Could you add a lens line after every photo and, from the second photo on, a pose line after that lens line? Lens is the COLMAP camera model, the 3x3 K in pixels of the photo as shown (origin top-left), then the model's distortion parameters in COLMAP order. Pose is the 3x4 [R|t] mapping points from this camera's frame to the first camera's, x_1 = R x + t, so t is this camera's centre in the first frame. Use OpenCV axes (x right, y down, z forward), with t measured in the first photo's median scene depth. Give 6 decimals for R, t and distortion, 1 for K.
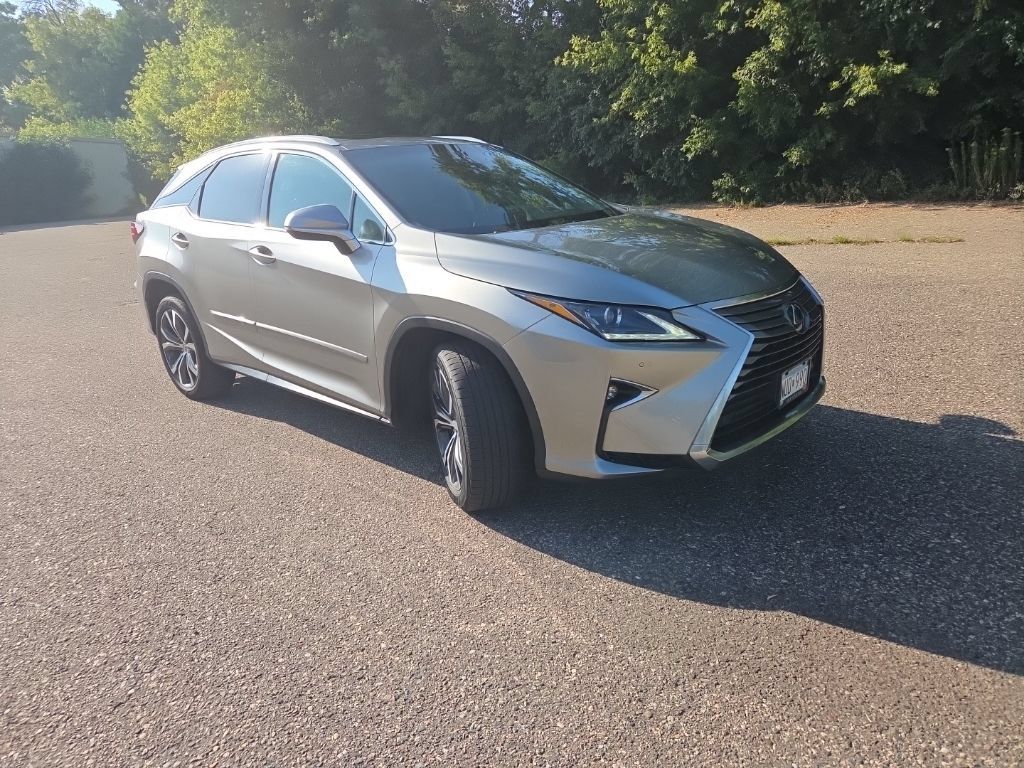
lens RADIAL K [[674.8, 0, 505.6], [0, 674.8, 391.6], [0, 0, 1]] dist [0.071368, -0.054163]
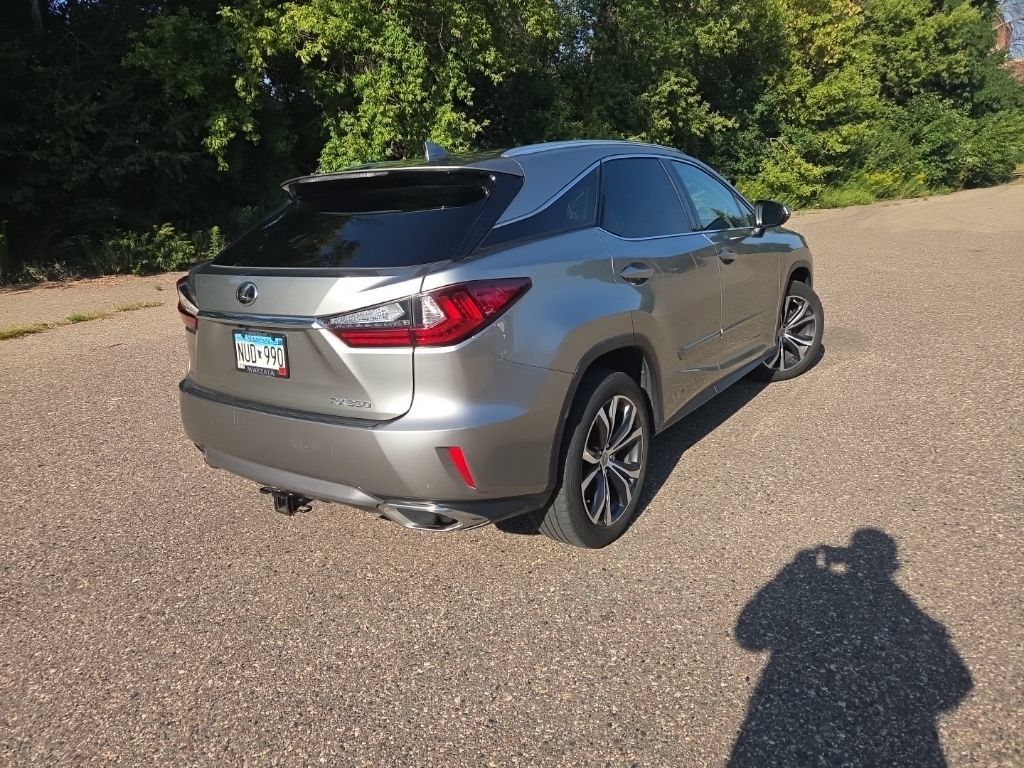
lens RADIAL K [[675.6, 0, 505.1], [0, 675.6, 380.7], [0, 0, 1]] dist [0.071224, -0.054245]
pose [[-0.107147, -0.203914, 0.973108, -0.385404], [0.372079, 0.899397, 0.229437, -0.111277], [-0.921996, 0.386656, -0.020495, 0.400006]]
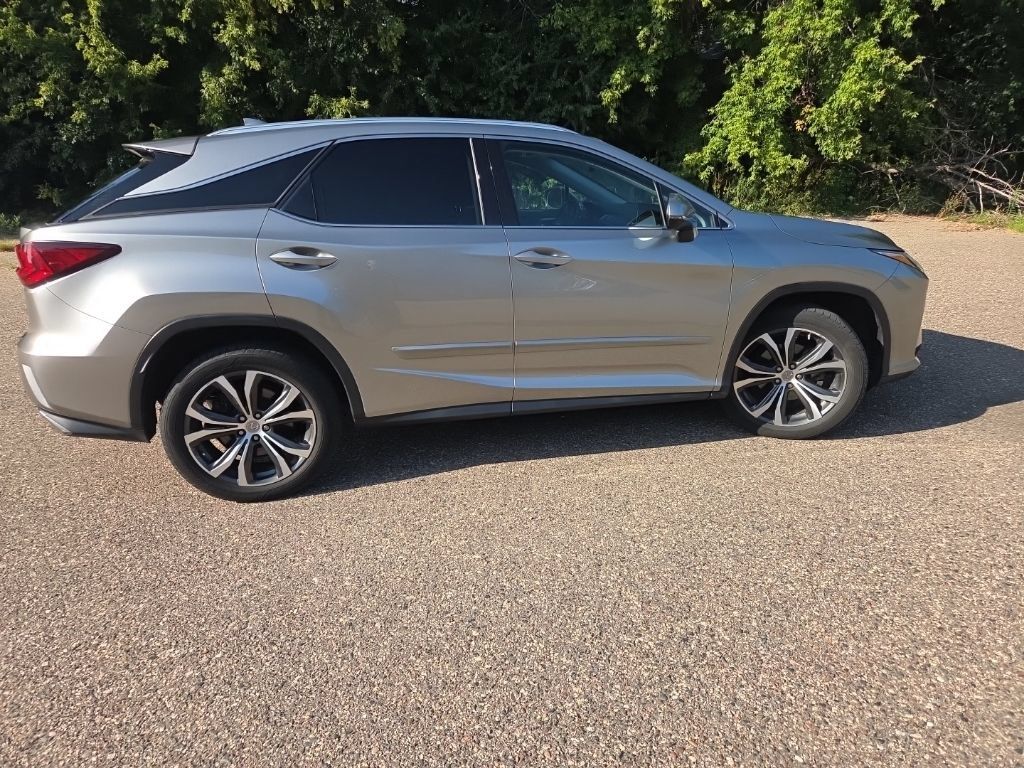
lens RADIAL K [[675.8, 0, 508.4], [0, 675.8, 394.0], [0, 0, 1]] dist [0.072213, -0.054376]
pose [[0.570792, -0.221951, 0.790528, -0.313351], [0.244761, 0.964996, 0.094208, -0.035903], [-0.783766, 0.139717, 0.605137, 0.154819]]
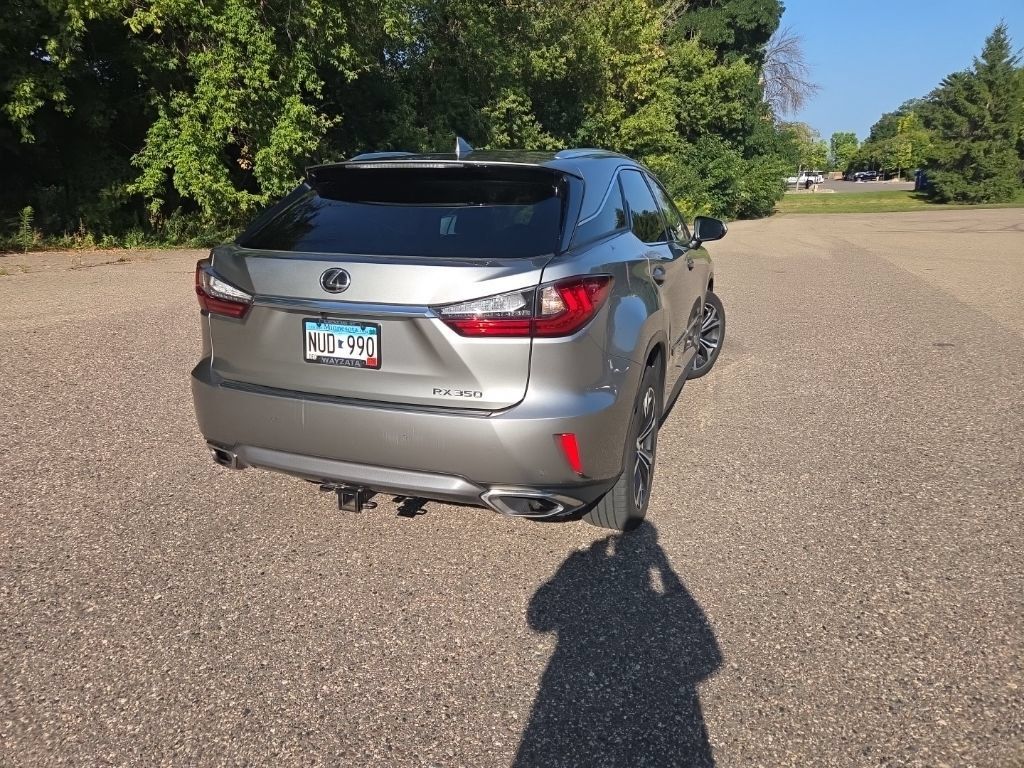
lens RADIAL K [[675.1, 0, 502.0], [0, 675.1, 378.3], [0, 0, 1]] dist [0.072352, -0.054741]
pose [[-0.363646, -0.191884, 0.911560, -0.374063], [0.301245, 0.901751, 0.309994, -0.135297], [-0.881483, 0.387331, -0.270114, 0.472626]]
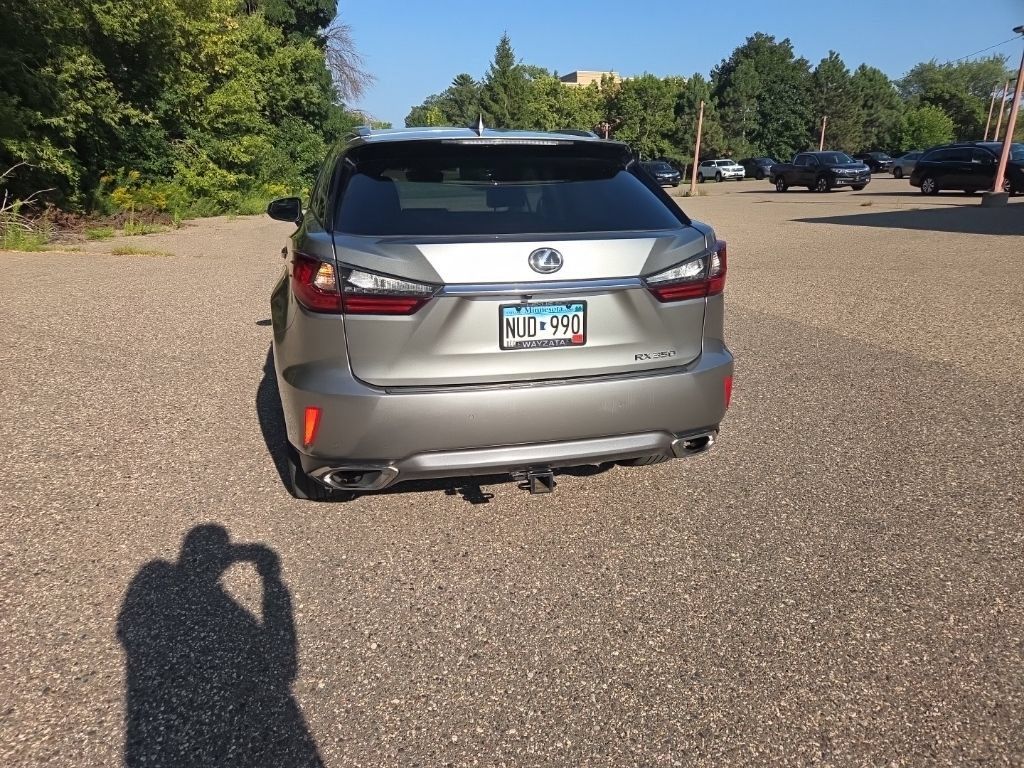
lens RADIAL K [[674.8, 0, 505.6], [0, 674.8, 391.6], [0, 0, 1]] dist [0.071368, -0.054163]
pose [[-0.830909, -0.112222, 0.544973, -0.280359], [0.214307, 0.839336, 0.499587, -0.178416], [-0.513480, 0.531903, -0.673362, 0.596213]]
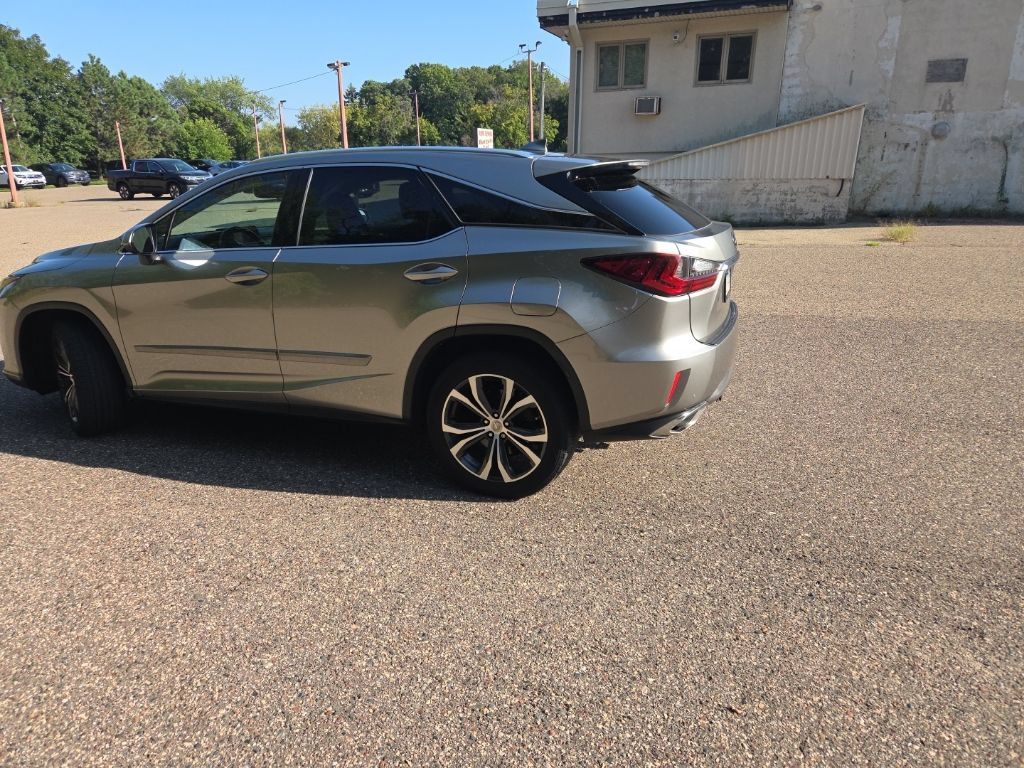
lens RADIAL K [[668.6, 0, 513.6], [0, 668.6, 377.9], [0, 0, 1]] dist [0.071670, -0.052964]
pose [[-0.930912, 0.175460, -0.320339, -0.008934], [-0.039369, 0.823741, 0.565598, -0.221048], [0.363116, 0.539133, -0.759922, 0.657614]]
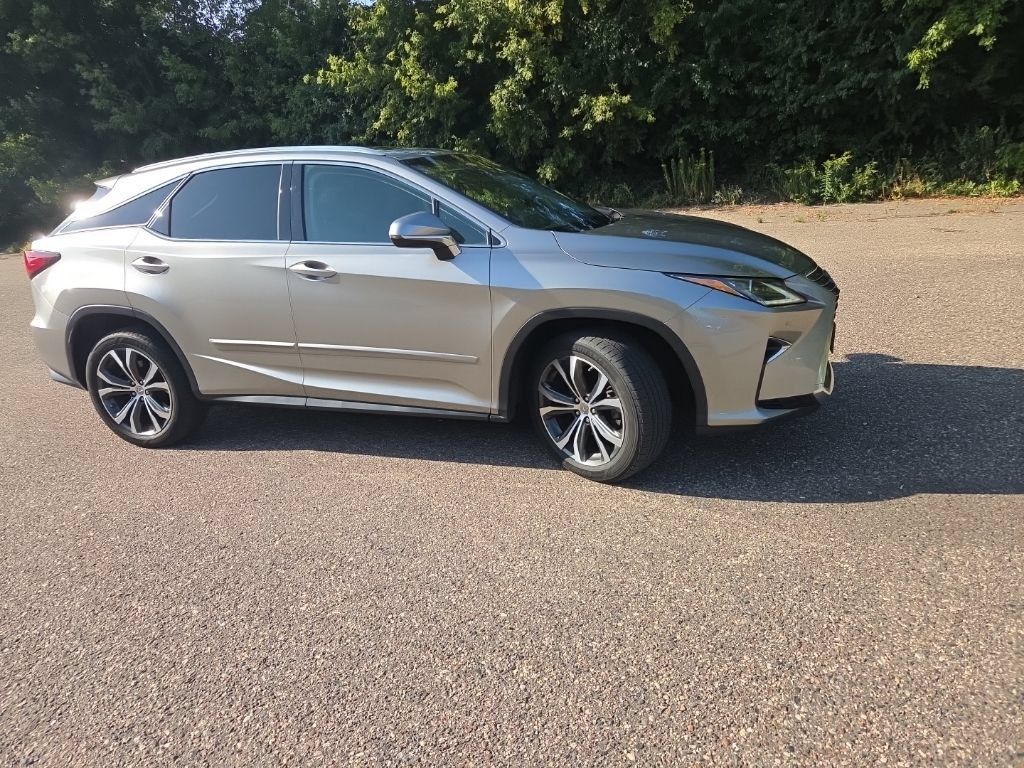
lens RADIAL K [[675.3, 0, 501.0], [0, 675.3, 382.9], [0, 0, 1]] dist [0.070465, -0.052913]
pose [[0.914392, -0.131494, 0.382880, -0.143251], [0.145817, 0.989275, -0.008489, 0.000265], [-0.377658, 0.063592, 0.923759, 0.010478]]
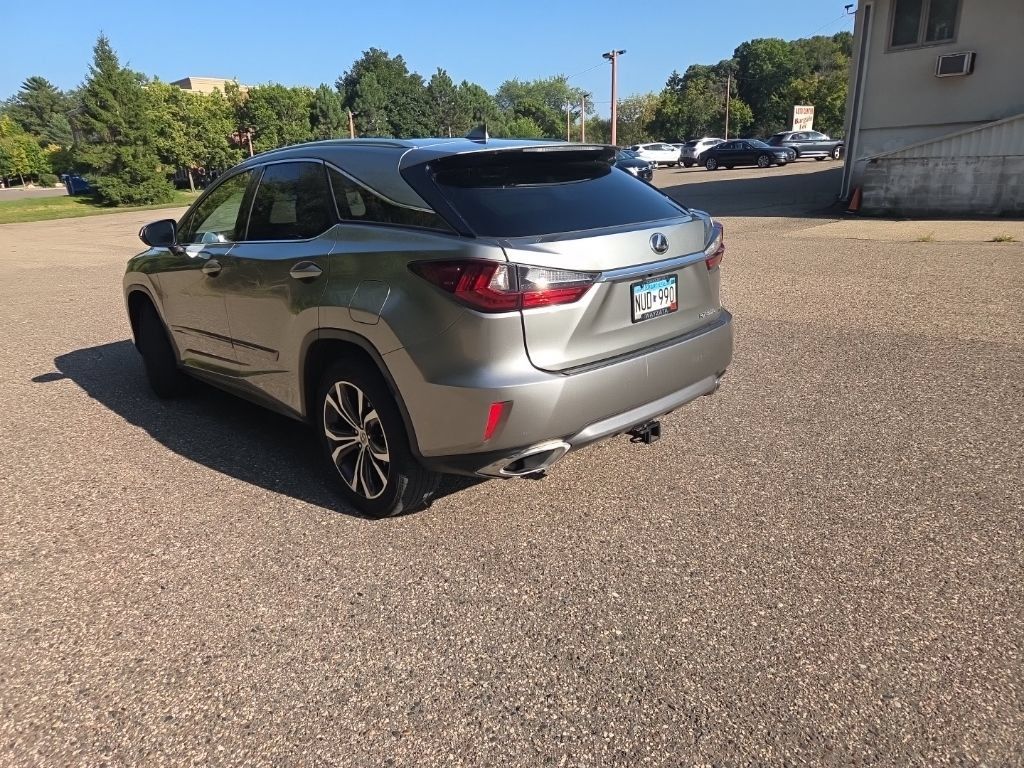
lens RADIAL K [[672.1, 0, 508.2], [0, 672.1, 390.8], [0, 0, 1]] dist [0.067874, -0.050460]
pose [[-0.991265, 0.076173, 0.107659, -0.160708], [0.124386, 0.811291, 0.571257, -0.206652], [-0.043829, 0.579659, -0.813680, 0.656171]]
